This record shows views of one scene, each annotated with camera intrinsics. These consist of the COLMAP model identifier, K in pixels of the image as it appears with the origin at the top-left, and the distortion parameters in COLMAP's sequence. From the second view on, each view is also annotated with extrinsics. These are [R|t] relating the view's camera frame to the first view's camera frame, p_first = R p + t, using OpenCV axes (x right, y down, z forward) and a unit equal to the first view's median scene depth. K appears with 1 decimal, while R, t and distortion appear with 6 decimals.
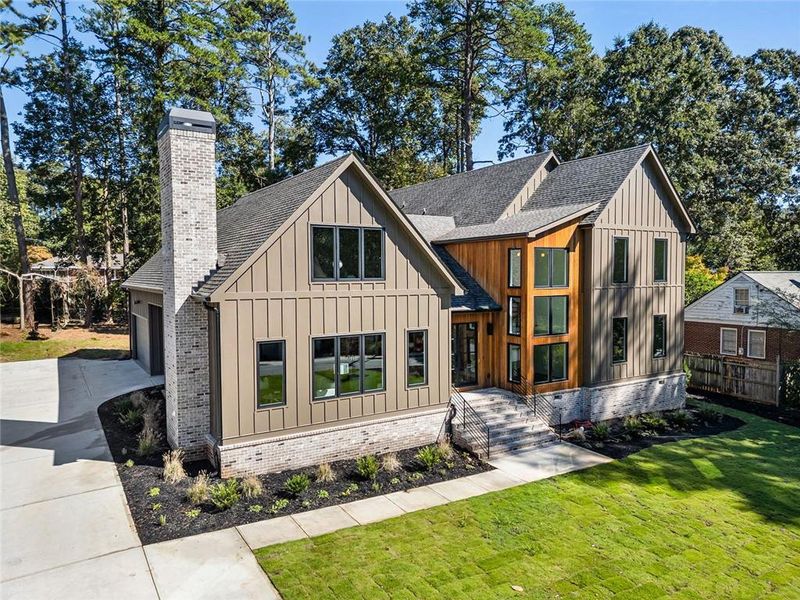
lens RADIAL K [[576.9, 0, 401.0], [0, 576.9, 301.0], [0, 0, 1]] dist [0.042279, -0.022934]
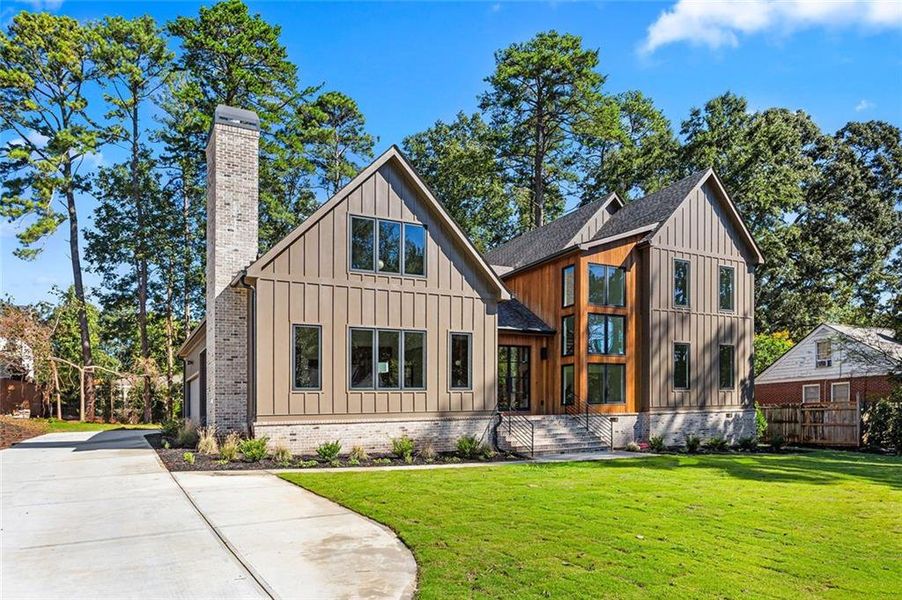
lens RADIAL K [[623.3, 0, 440.1], [0, 623.3, 390.9], [0, 0, 1]] dist [-0.009446, 0.013308]
pose [[0.998267, 0.002243, -0.058803, 0.032146], [-0.005603, 0.998356, -0.057047, 0.120219], [0.058578, 0.057277, 0.996638, -0.020577]]
